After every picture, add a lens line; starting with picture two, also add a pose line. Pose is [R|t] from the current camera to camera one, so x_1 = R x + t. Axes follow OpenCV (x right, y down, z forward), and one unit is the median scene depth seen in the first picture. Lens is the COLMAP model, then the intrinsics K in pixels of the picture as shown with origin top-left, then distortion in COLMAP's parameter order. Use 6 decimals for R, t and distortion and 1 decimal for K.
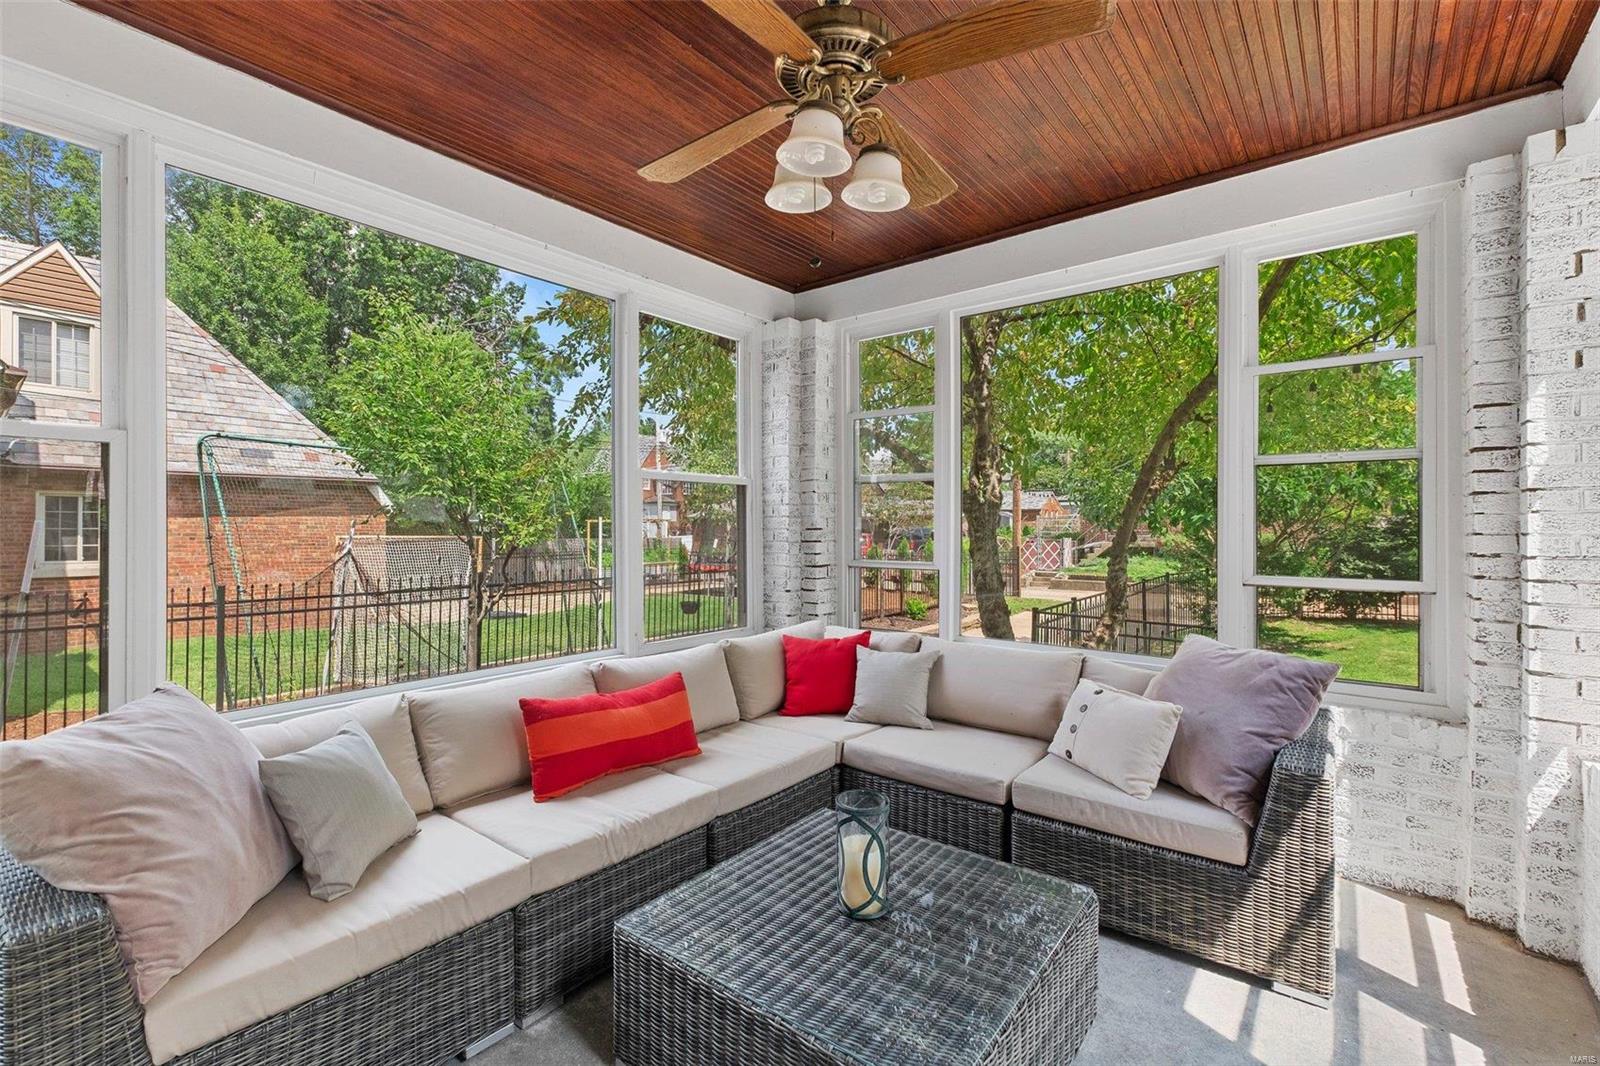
lens RADIAL K [[717.0, 0, 800.0], [0, 717.0, 533.0], [0, 0, 1]] dist [0.000080, -0.000474]
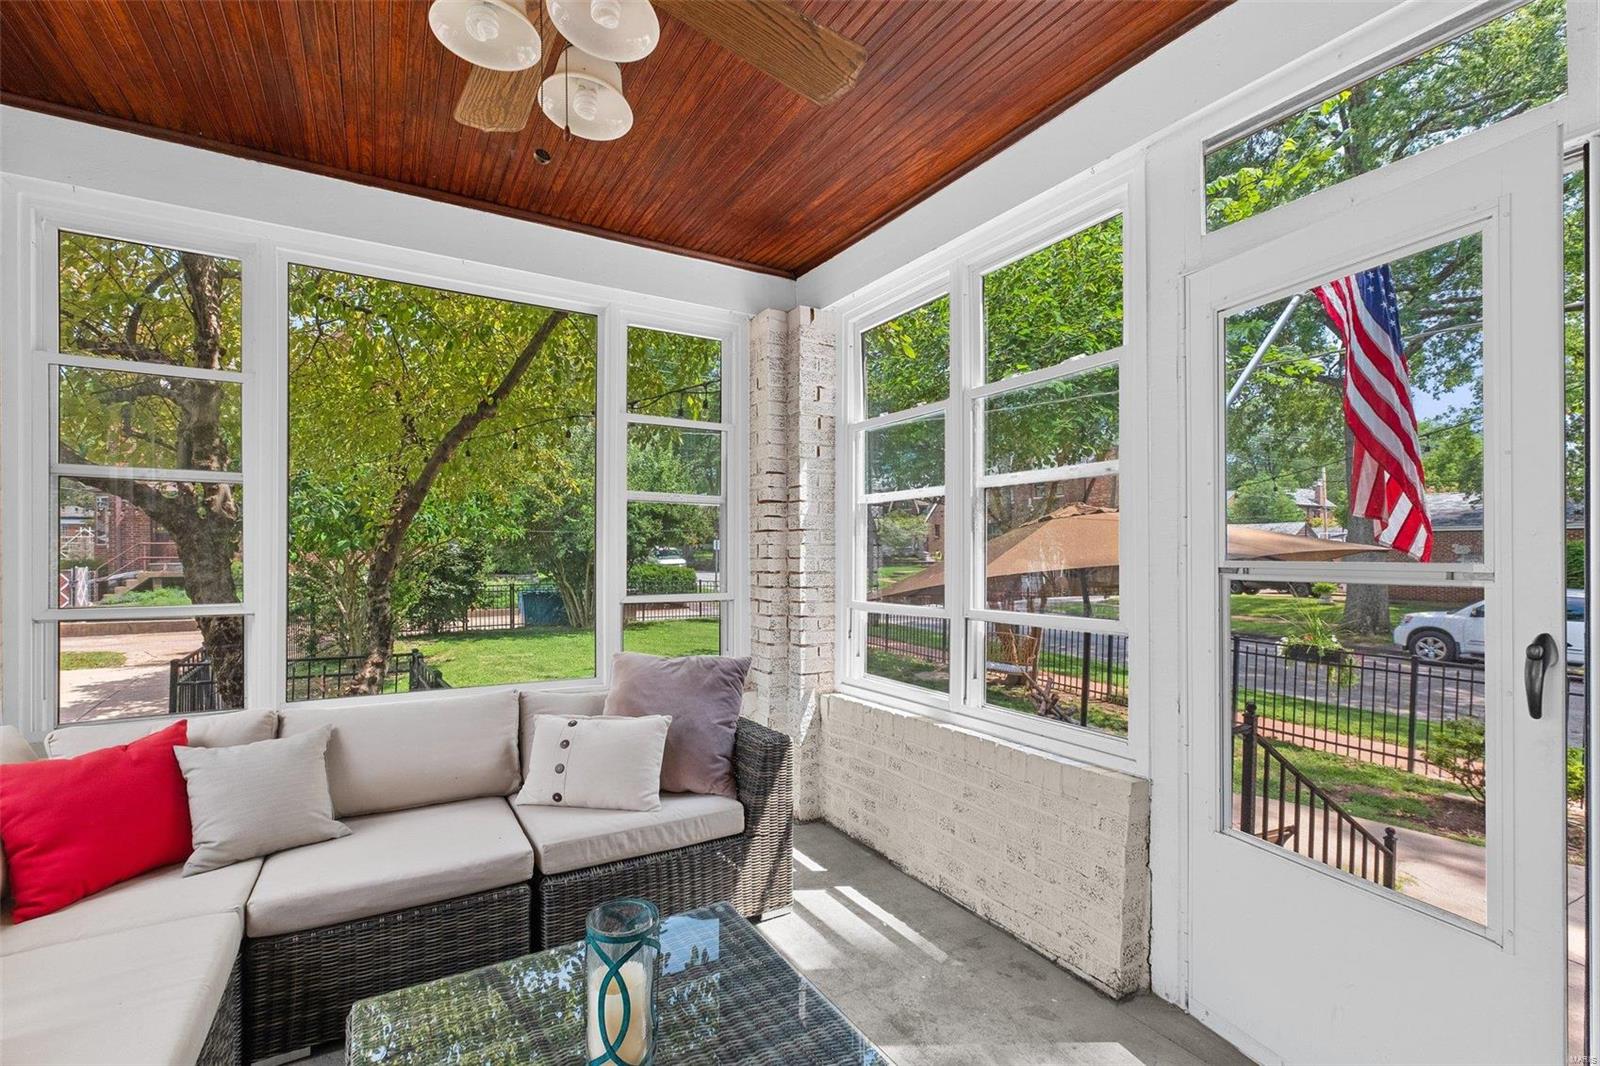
lens RADIAL K [[701.0, 0, 793.2], [0, 701.0, 558.5], [0, 0, 1]] dist [0.000989, 0.000123]
pose [[0.362644, -0.004913, 0.931915, -0.392360], [0.005616, 0.999979, 0.003087, -0.002026], [-0.931911, 0.004115, 0.362664, 0.421003]]
